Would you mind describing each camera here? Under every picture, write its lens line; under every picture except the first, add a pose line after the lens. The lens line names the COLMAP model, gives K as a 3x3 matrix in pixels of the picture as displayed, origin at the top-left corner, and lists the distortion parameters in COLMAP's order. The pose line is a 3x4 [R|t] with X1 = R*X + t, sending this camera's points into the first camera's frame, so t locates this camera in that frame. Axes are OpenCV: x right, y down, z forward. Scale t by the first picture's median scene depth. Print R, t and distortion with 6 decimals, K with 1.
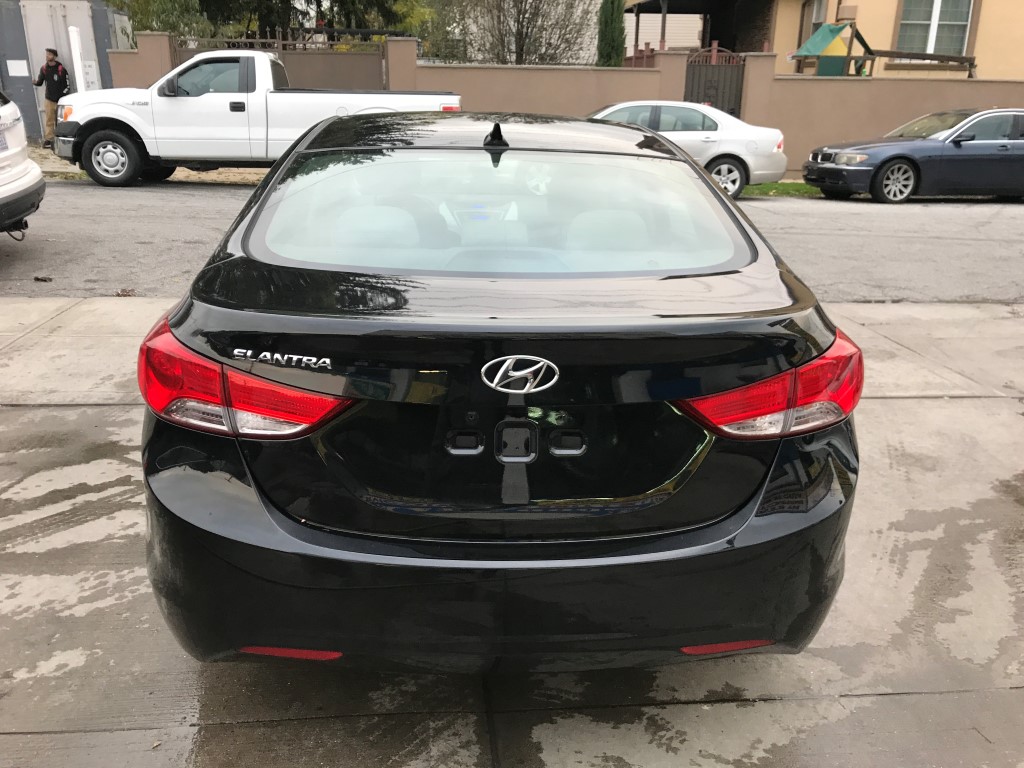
lens RADIAL K [[839.2, 0, 503.0], [0, 839.2, 382.2], [0, 0, 1]] dist [0.020500, -0.018599]
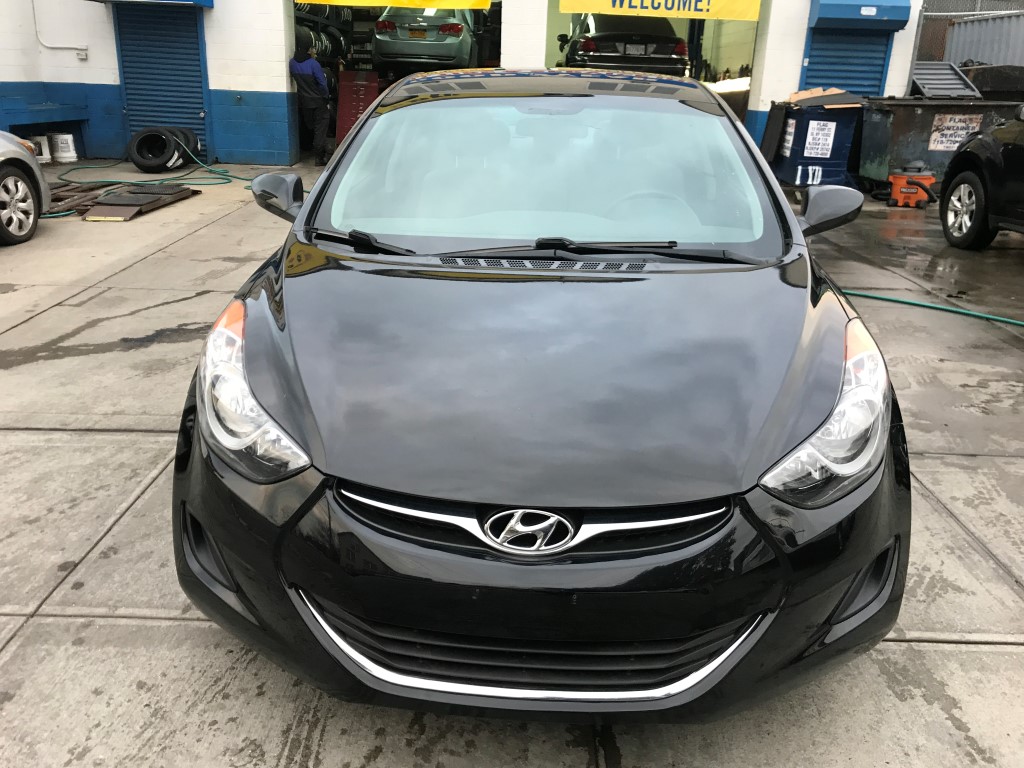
lens RADIAL K [[839.2, 0, 496.7], [0, 839.2, 381.3], [0, 0, 1]] dist [0.020500, -0.018599]
pose [[-0.991056, -0.082101, 0.105198, -0.071990], [0.001958, 0.779299, 0.626649, -0.512564], [-0.133429, 0.621250, -0.772169, 1.568728]]
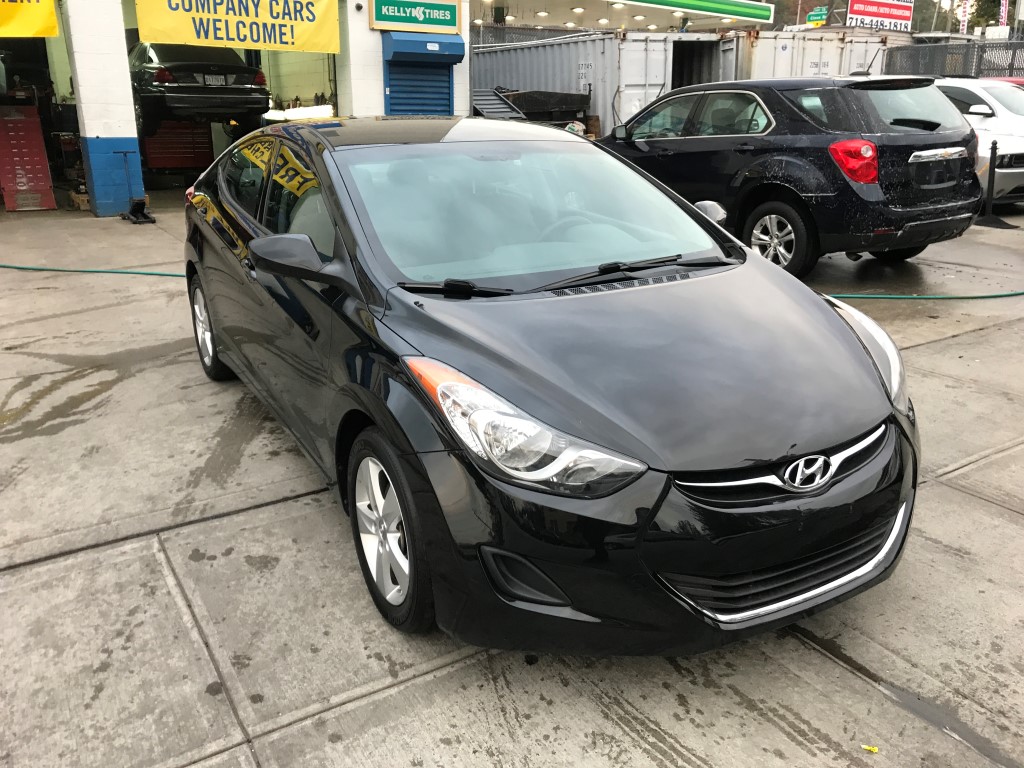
lens RADIAL K [[839.2, 0, 501.8], [0, 839.2, 374.7], [0, 0, 1]] dist [0.020500, -0.018599]
pose [[-0.900285, 0.115668, -0.419651, 0.305100], [-0.156636, 0.813393, 0.560229, -0.528494], [0.406142, 0.570098, -0.714168, 1.572978]]
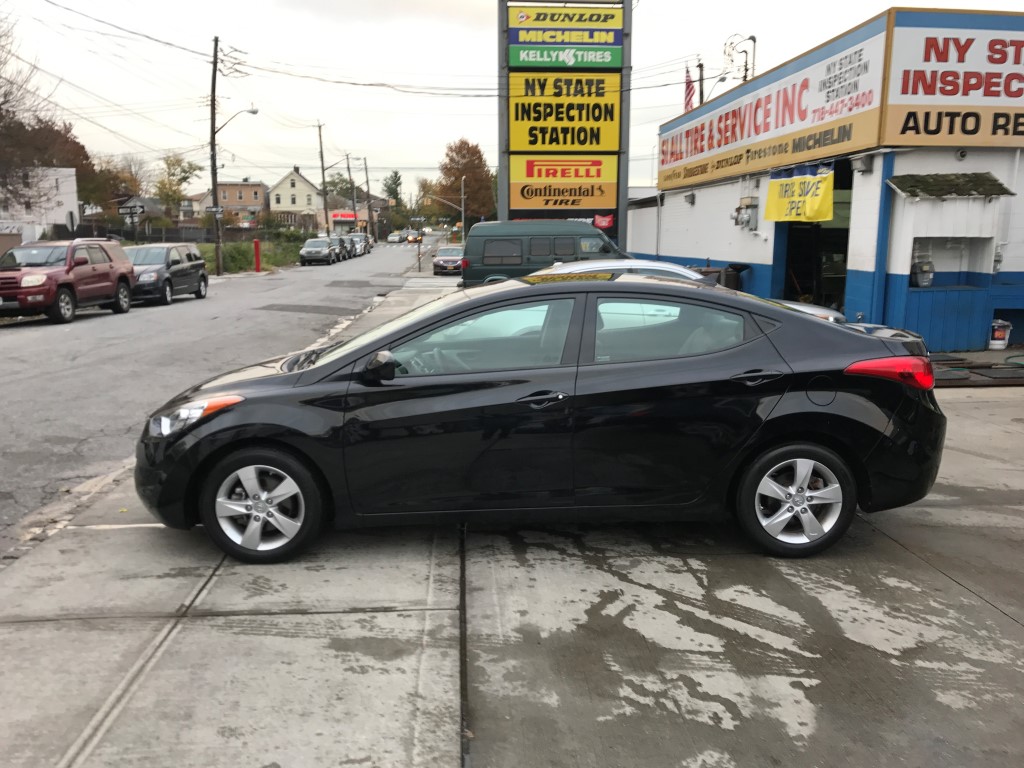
lens RADIAL K [[839.2, 0, 501.1], [0, 839.2, 378.7], [0, 0, 1]] dist [0.020500, -0.018599]
pose [[0.042538, -0.177029, 0.983286, -1.147922], [0.327128, 0.932394, 0.153714, -0.310325], [-0.944022, 0.315121, 0.097573, 0.770991]]
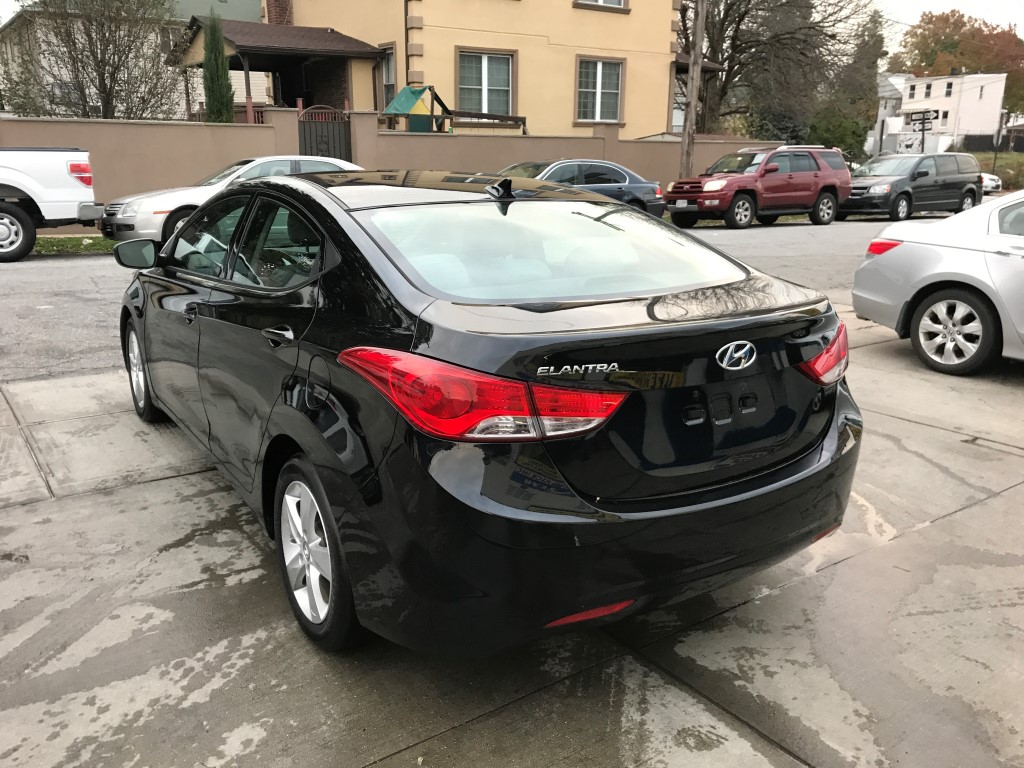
lens RADIAL K [[839.2, 0, 504.2], [0, 839.2, 379.8], [0, 0, 1]] dist [0.020500, -0.018599]
pose [[0.869025, -0.138240, 0.475064, -0.348406], [0.166543, 0.985874, -0.017772, -0.003303], [-0.465896, 0.094563, 0.879772, -0.012911]]
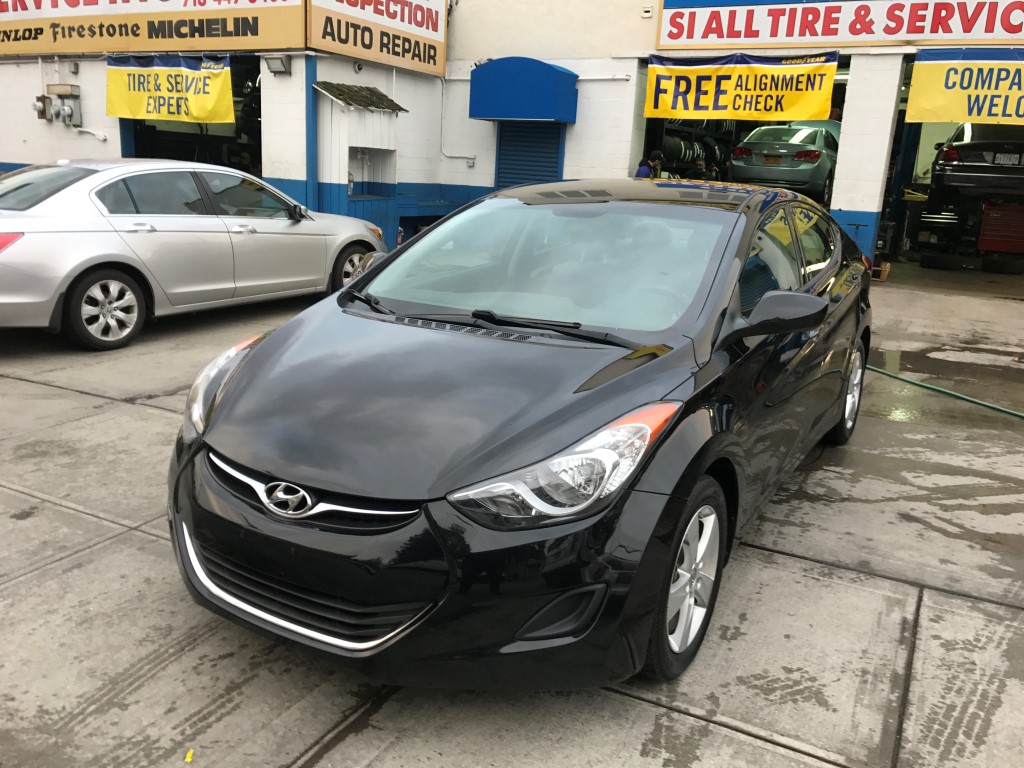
lens RADIAL K [[839.2, 0, 502.2], [0, 839.2, 379.0], [0, 0, 1]] dist [0.020500, -0.018599]
pose [[-0.820106, -0.186042, 0.541123, -0.418037], [0.135383, 0.855734, 0.499390, -0.532245], [-0.555965, 0.482811, -0.676606, 1.563090]]
